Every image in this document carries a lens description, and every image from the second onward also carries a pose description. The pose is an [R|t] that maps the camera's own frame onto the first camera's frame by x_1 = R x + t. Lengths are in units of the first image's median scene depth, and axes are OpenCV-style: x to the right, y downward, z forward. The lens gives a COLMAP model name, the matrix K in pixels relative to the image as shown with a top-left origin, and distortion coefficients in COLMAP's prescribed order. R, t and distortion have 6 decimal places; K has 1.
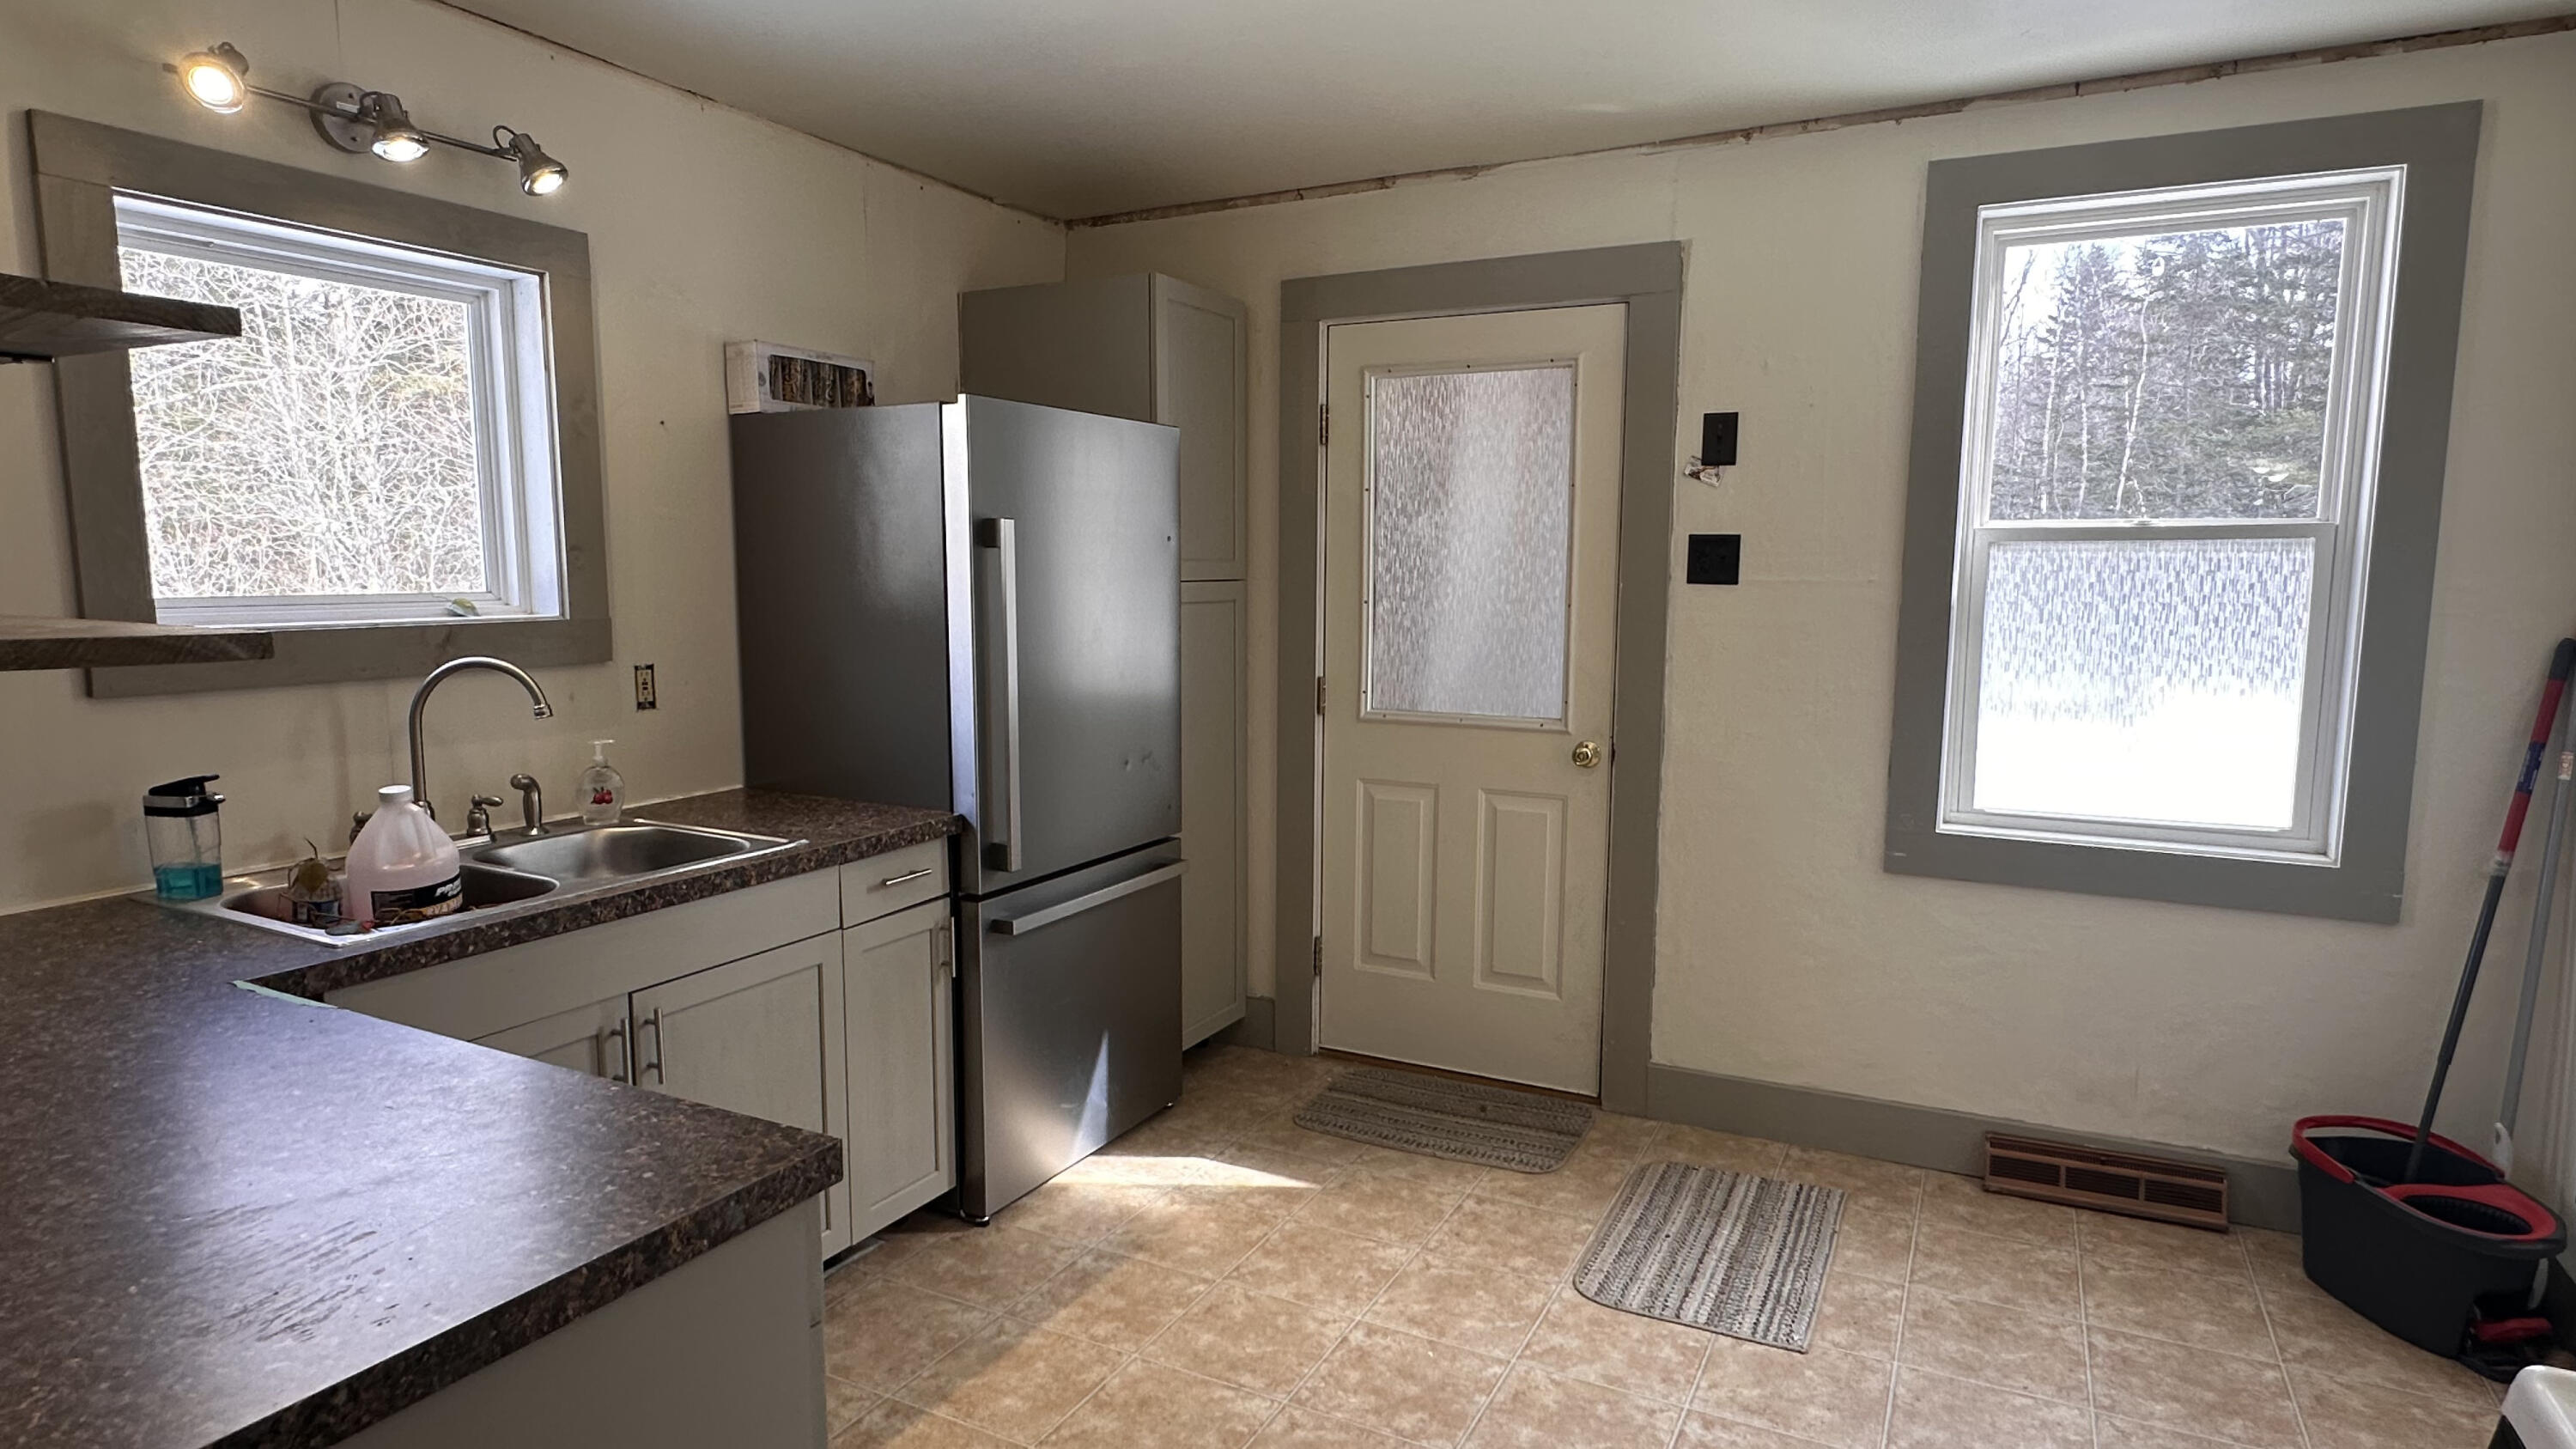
lens RADIAL K [[1452.6, 0, 1224.1], [0, 1452.6, 723.4], [0, 0, 1]] dist [0.016106, -0.003742]
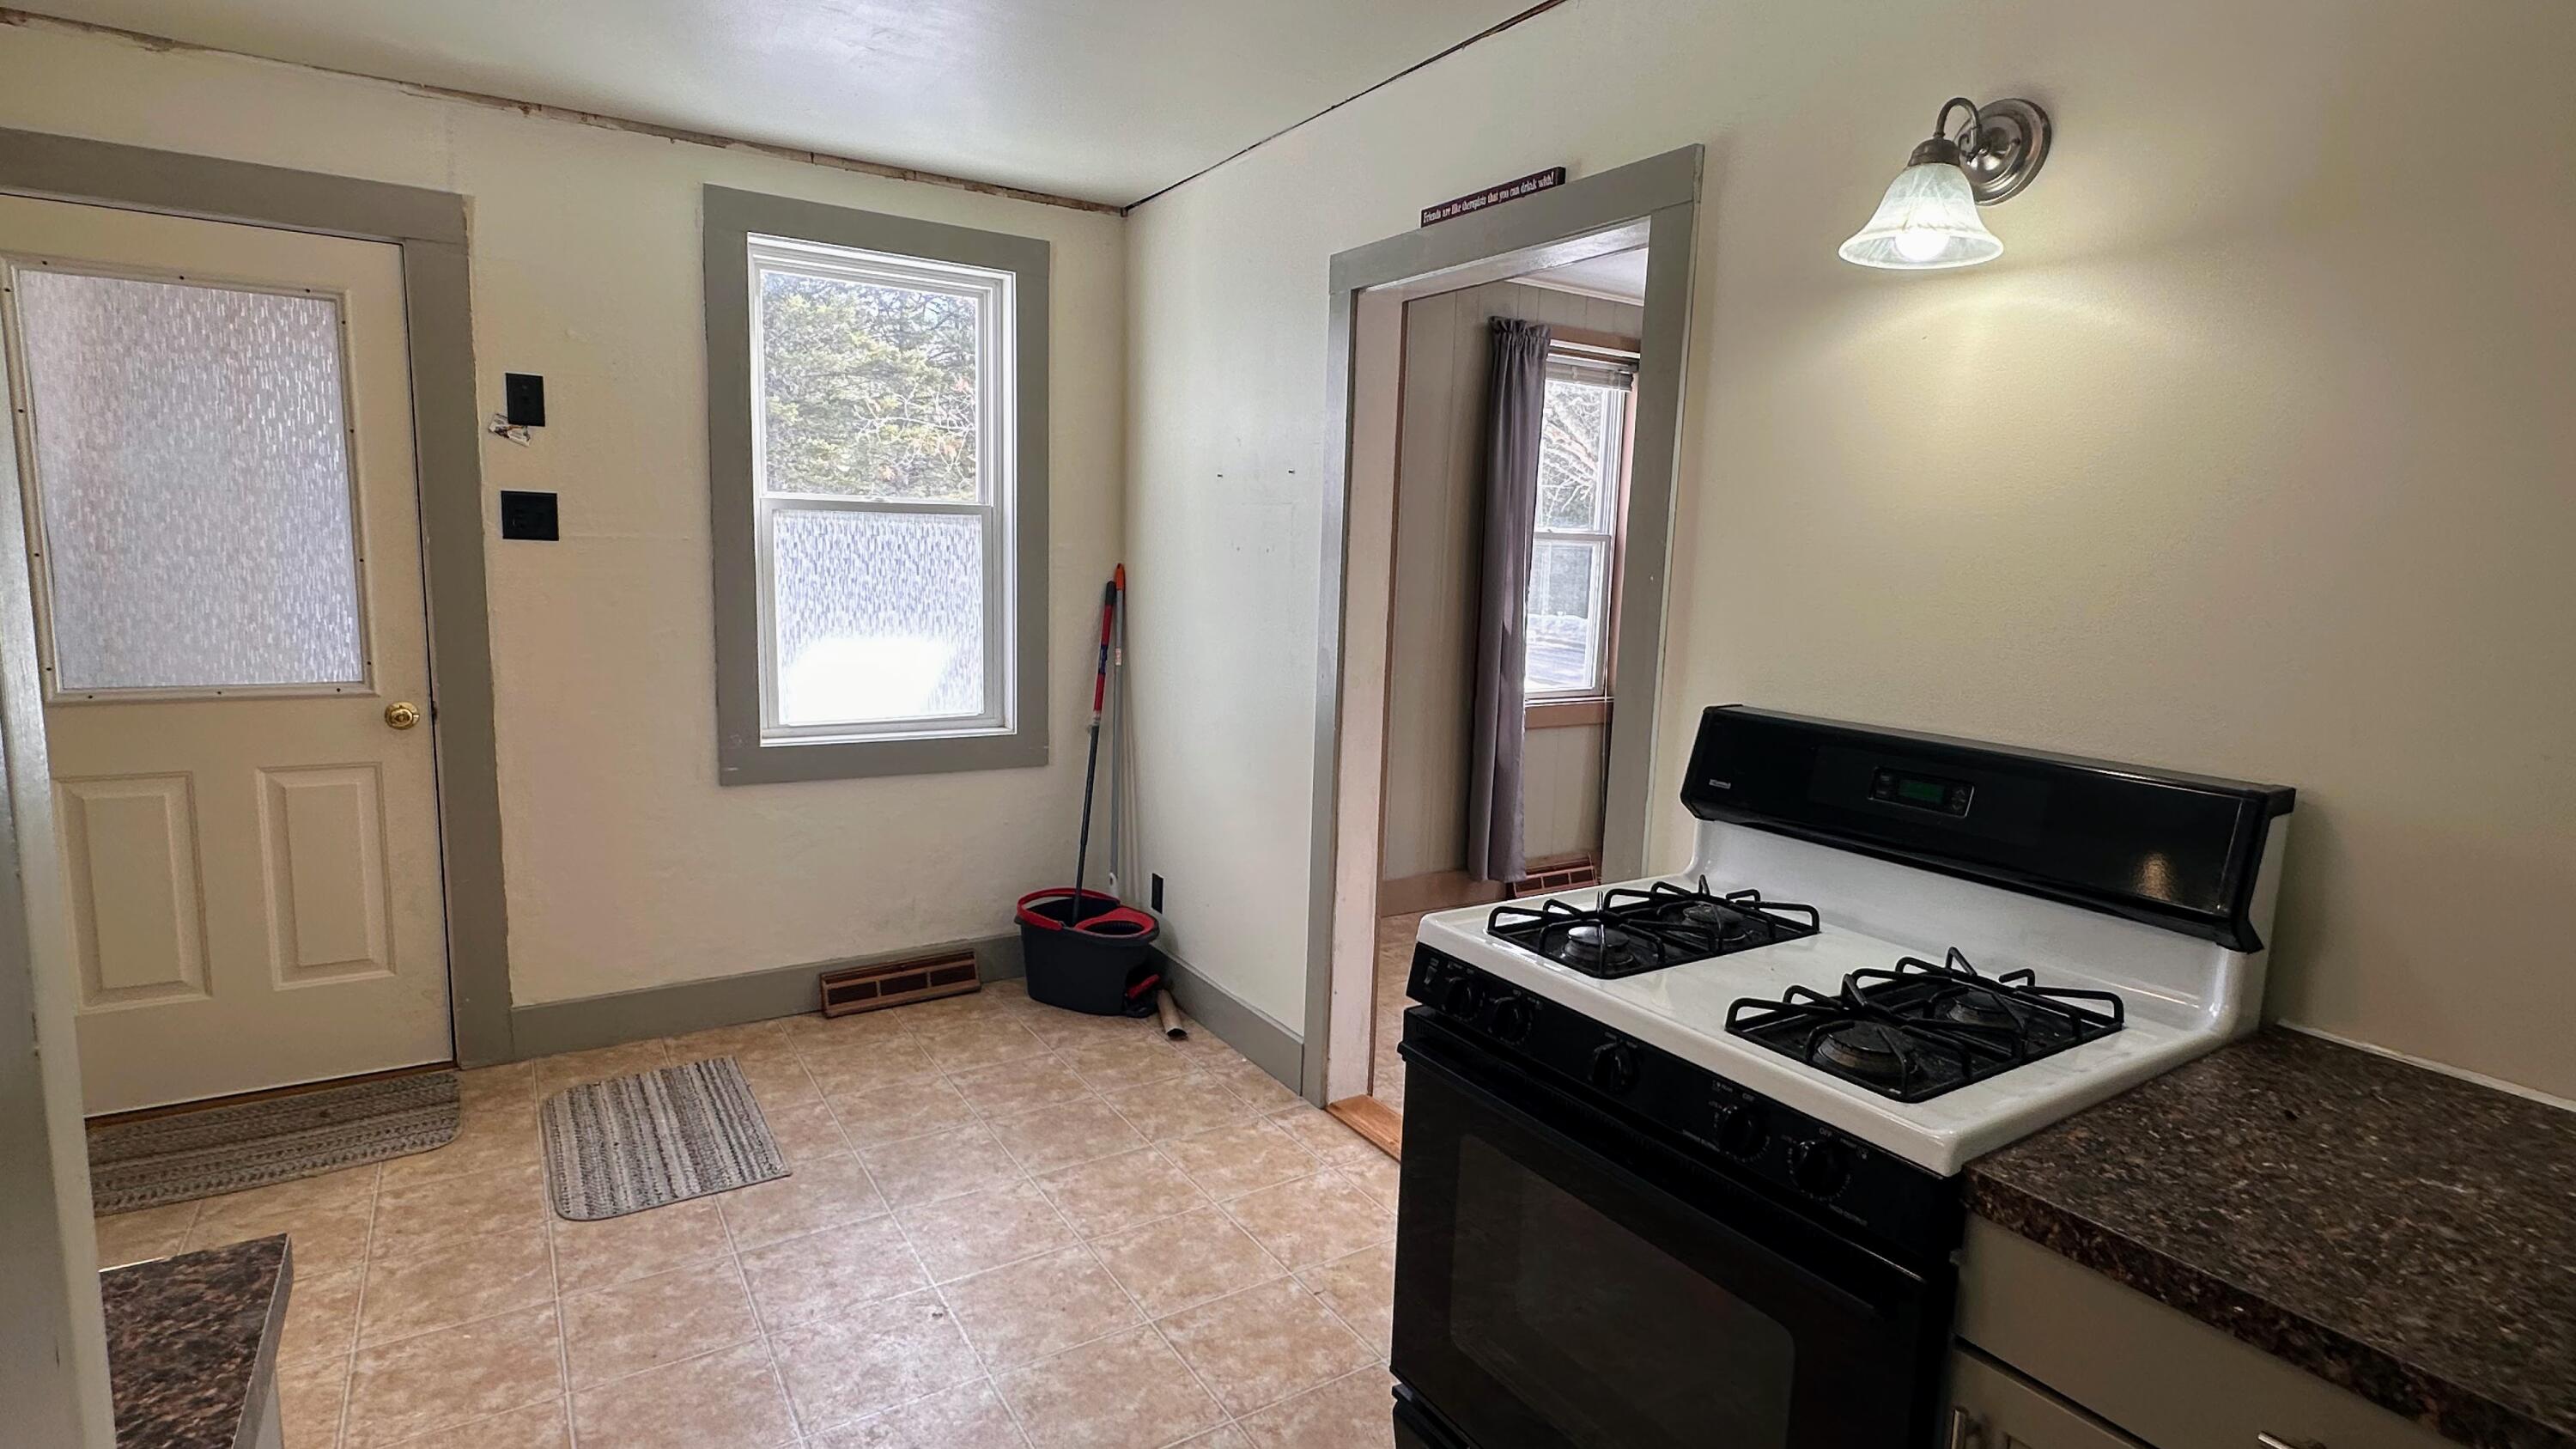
lens RADIAL K [[1294.9, 0, 1332.5], [0, 1294.9, 724.6], [0, 0, 1]] dist [-0.001706, -0.000248]
pose [[0.475921, -0.111811, 0.872352, -0.237597], [0.069191, 0.993572, 0.089599, -0.008276], [-0.876762, 0.017717, 0.480598, 0.059066]]
